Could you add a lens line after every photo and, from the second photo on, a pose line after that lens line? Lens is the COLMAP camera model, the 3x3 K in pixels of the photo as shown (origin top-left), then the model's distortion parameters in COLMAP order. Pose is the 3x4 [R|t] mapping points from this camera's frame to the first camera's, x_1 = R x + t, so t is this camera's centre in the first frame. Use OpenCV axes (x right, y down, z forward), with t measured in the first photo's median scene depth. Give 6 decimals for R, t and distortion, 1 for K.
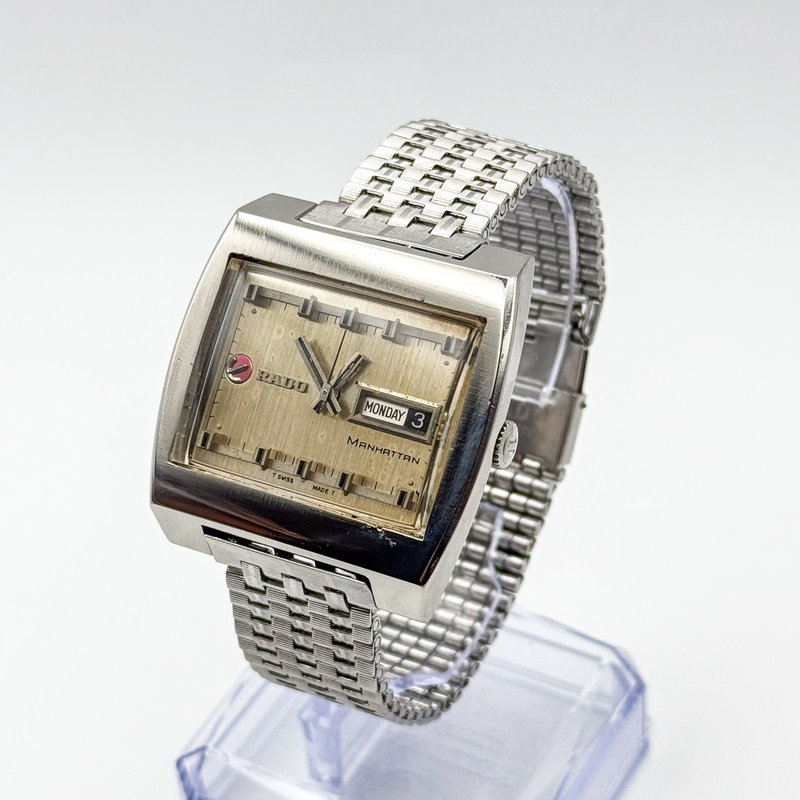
lens RADIAL K [[2135.7, 0, 400.0], [0, 2135.7, 400.0], [0, 0, 1]] dist [0.018555, -0.220782]
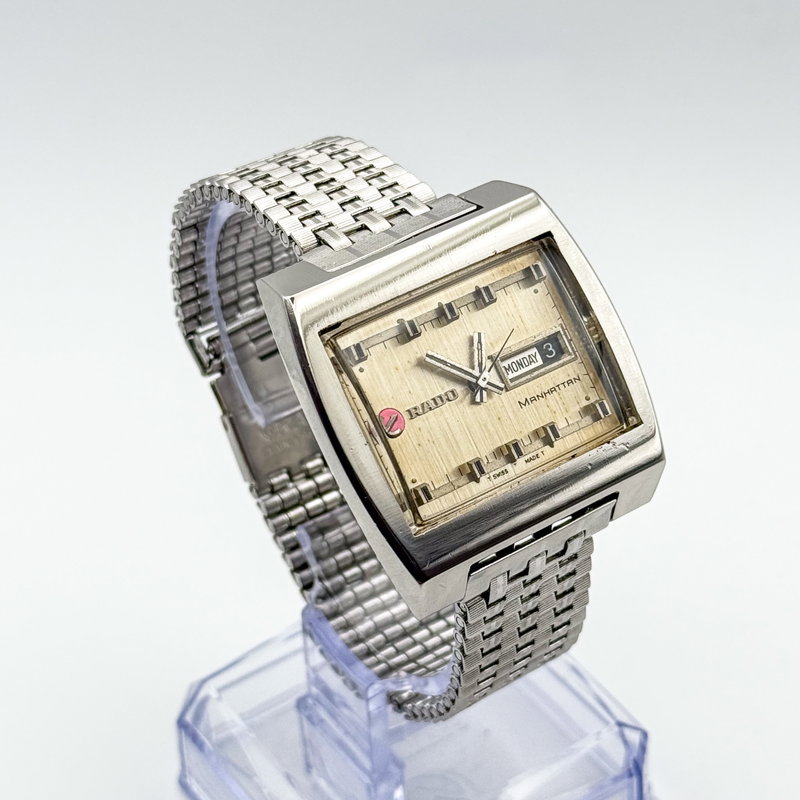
lens RADIAL K [[2135.7, 0, 400.0], [0, 2135.7, 400.0], [0, 0, 1]] dist [0.018555, -0.220782]
pose [[0.503121, -0.530325, 0.682367, -0.709673], [0.569131, 0.797507, 0.200180, -0.208819], [-0.650353, 0.287642, 0.703067, 0.293716]]
